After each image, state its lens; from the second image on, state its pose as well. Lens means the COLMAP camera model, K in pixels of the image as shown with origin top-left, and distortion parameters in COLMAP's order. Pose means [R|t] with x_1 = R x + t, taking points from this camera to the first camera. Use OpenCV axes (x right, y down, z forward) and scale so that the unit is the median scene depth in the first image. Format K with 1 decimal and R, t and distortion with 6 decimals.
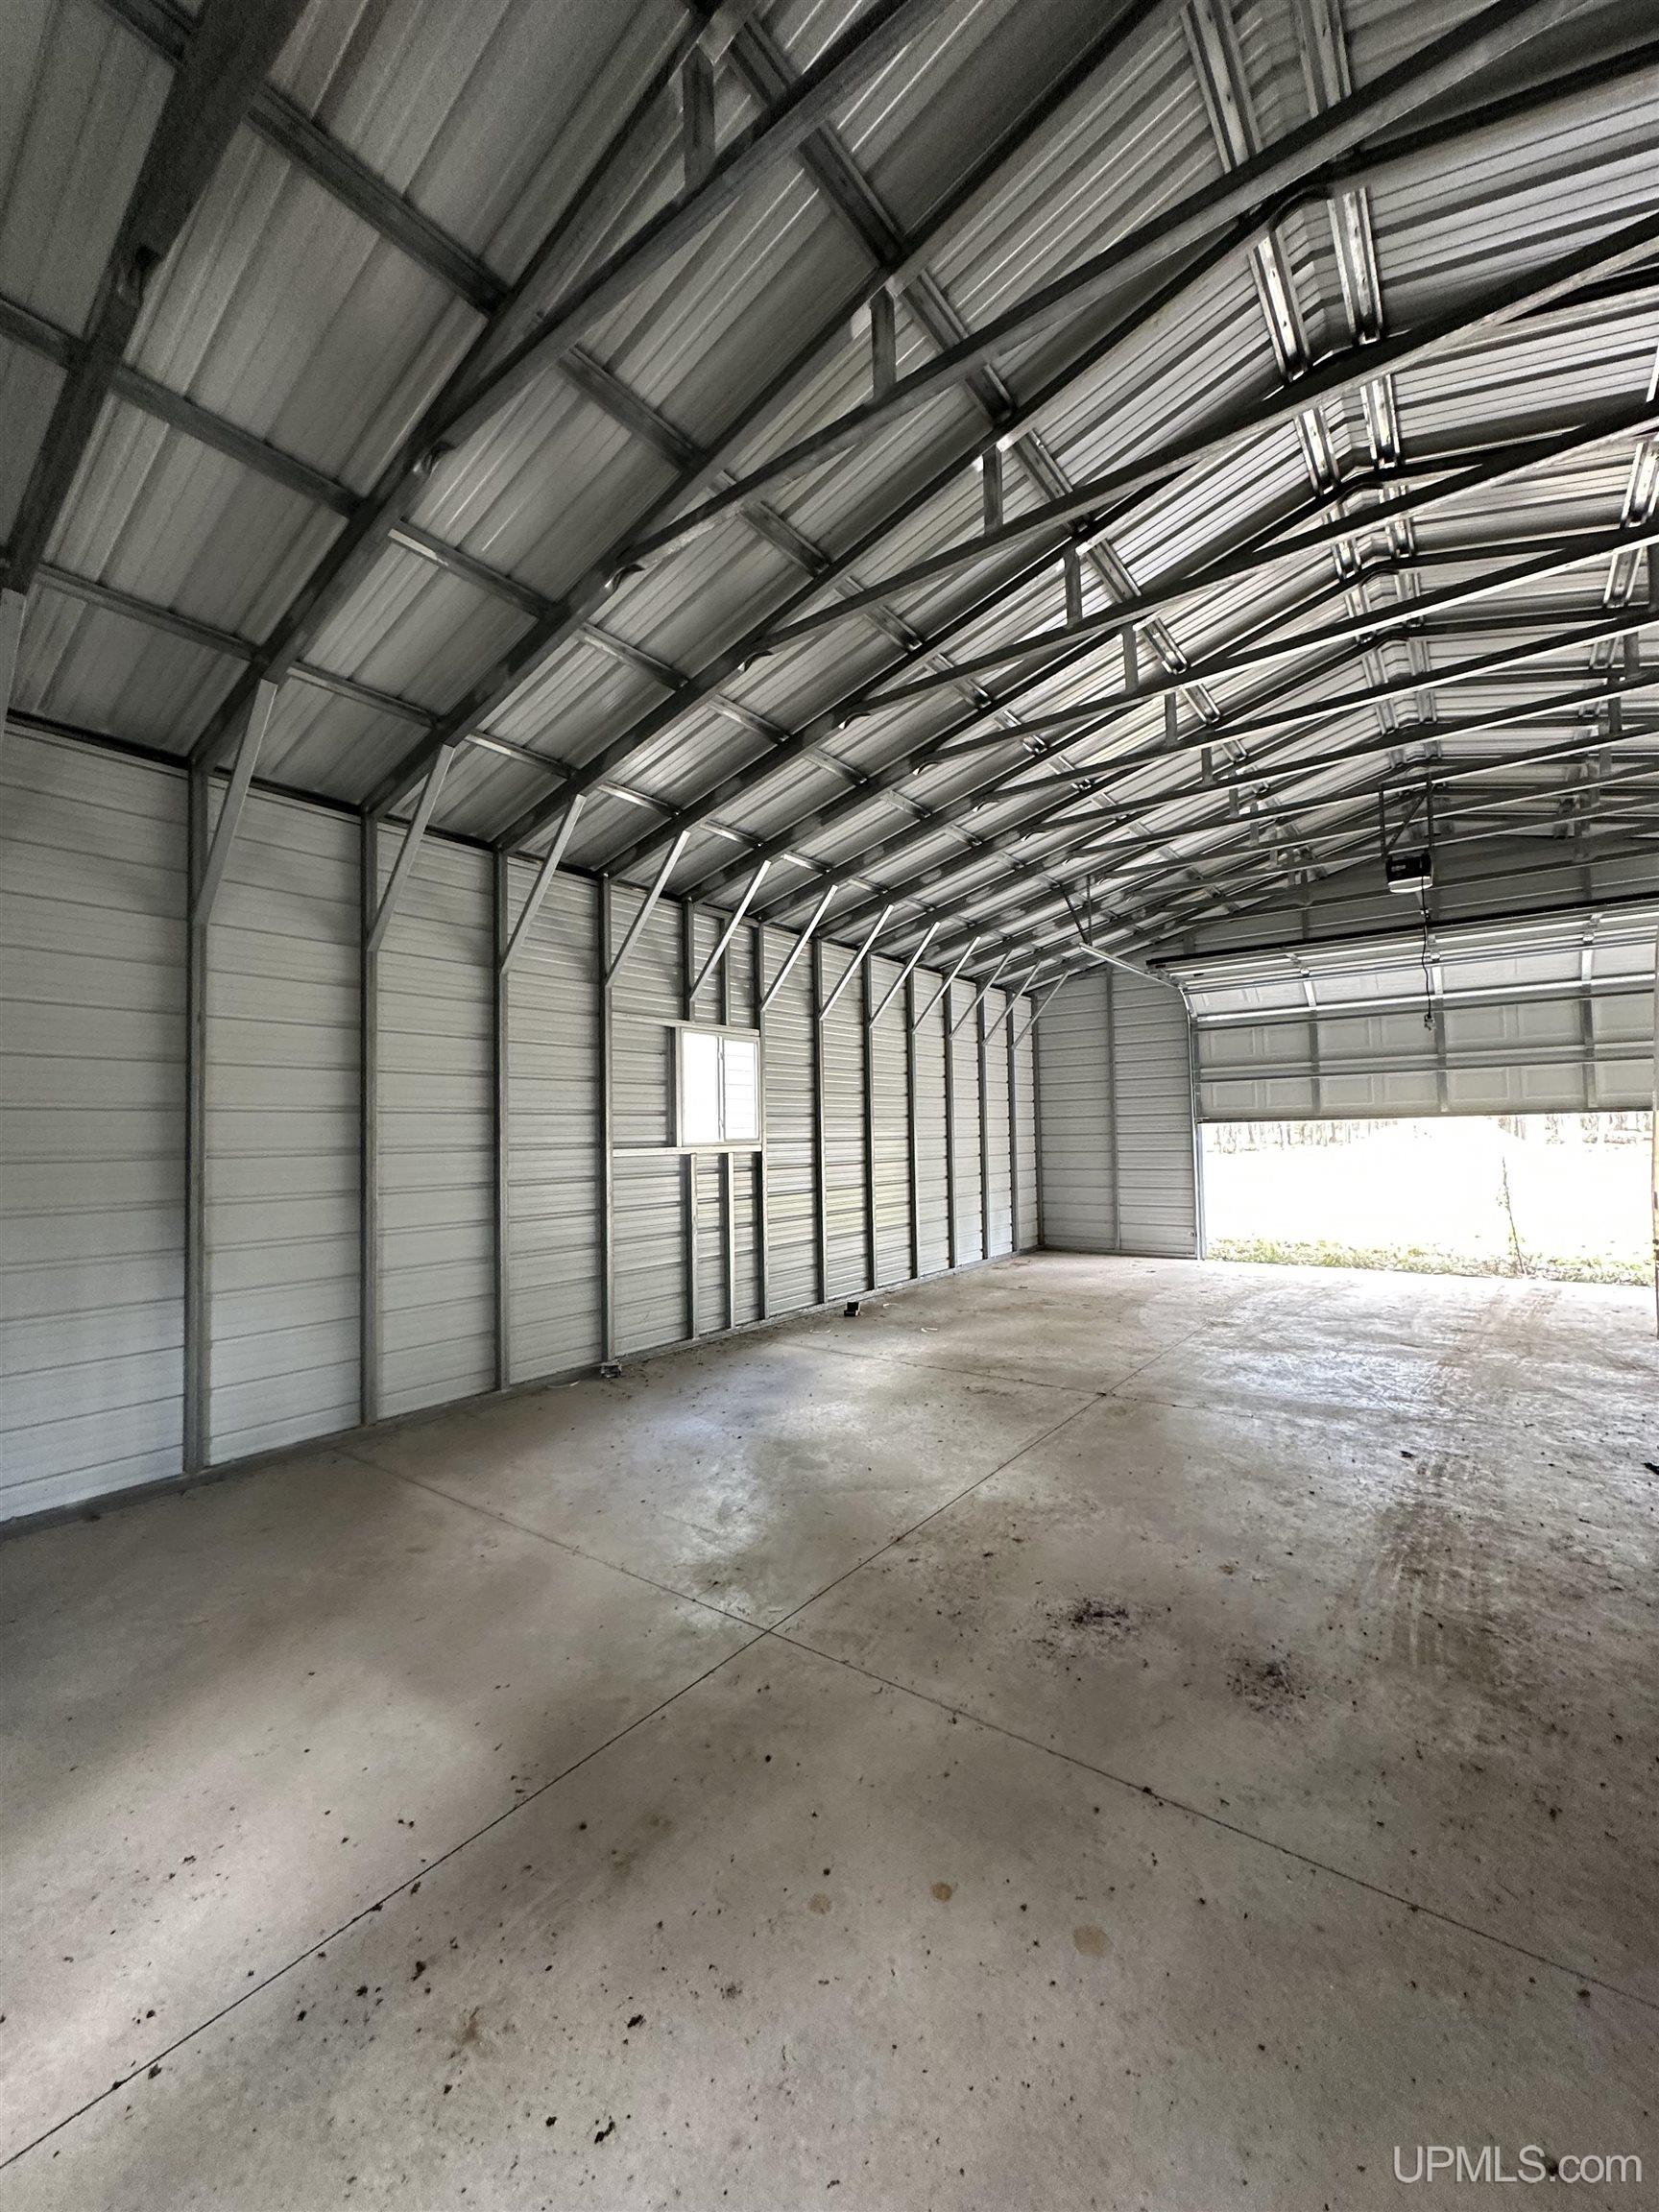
lens RADIAL K [[881.4, 0, 829.5], [0, 881.4, 1106.0], [0, 0, 1]] dist [0.001303, 0.000052]
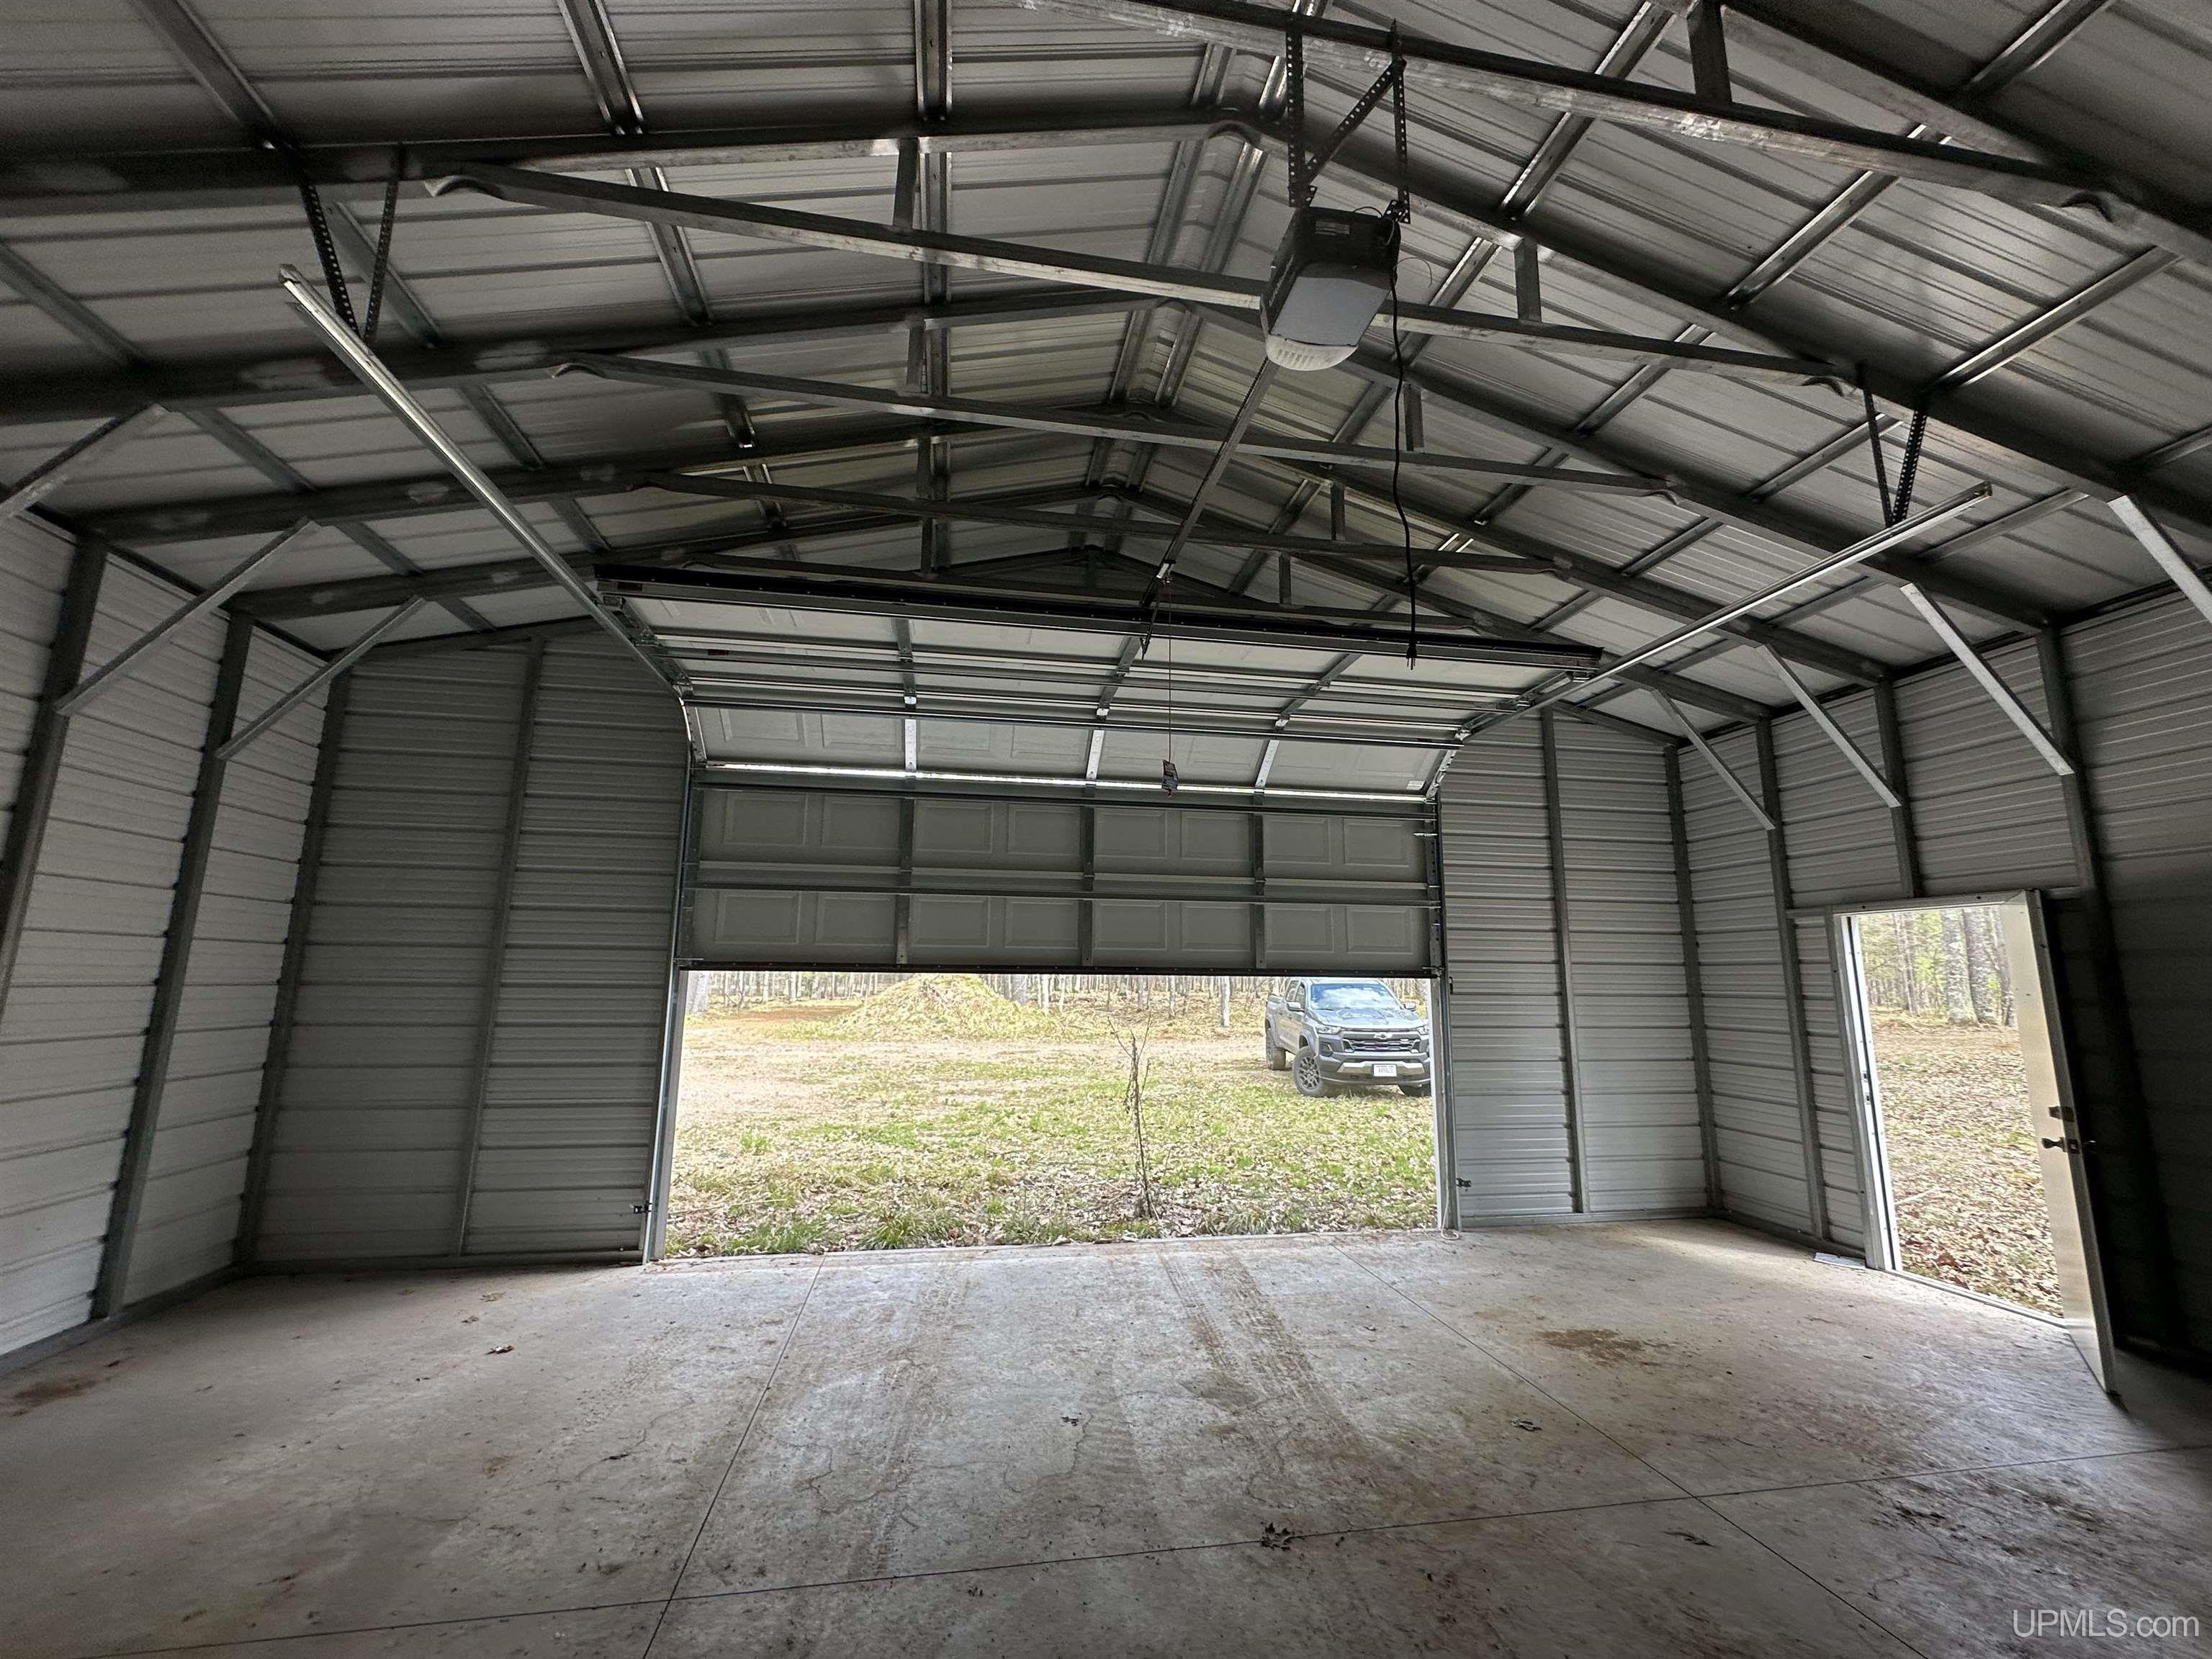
lens RADIAL K [[881.4, 0, 1106.0], [0, 881.4, 829.5], [0, 0, 1]] dist [0.001303, 0.000052]
pose [[0.680565, 0.154341, 0.716247, 0.211393], [-0.051271, 0.985197, -0.163578, 0.010708], [-0.730891, 0.074603, 0.678404, 0.478484]]
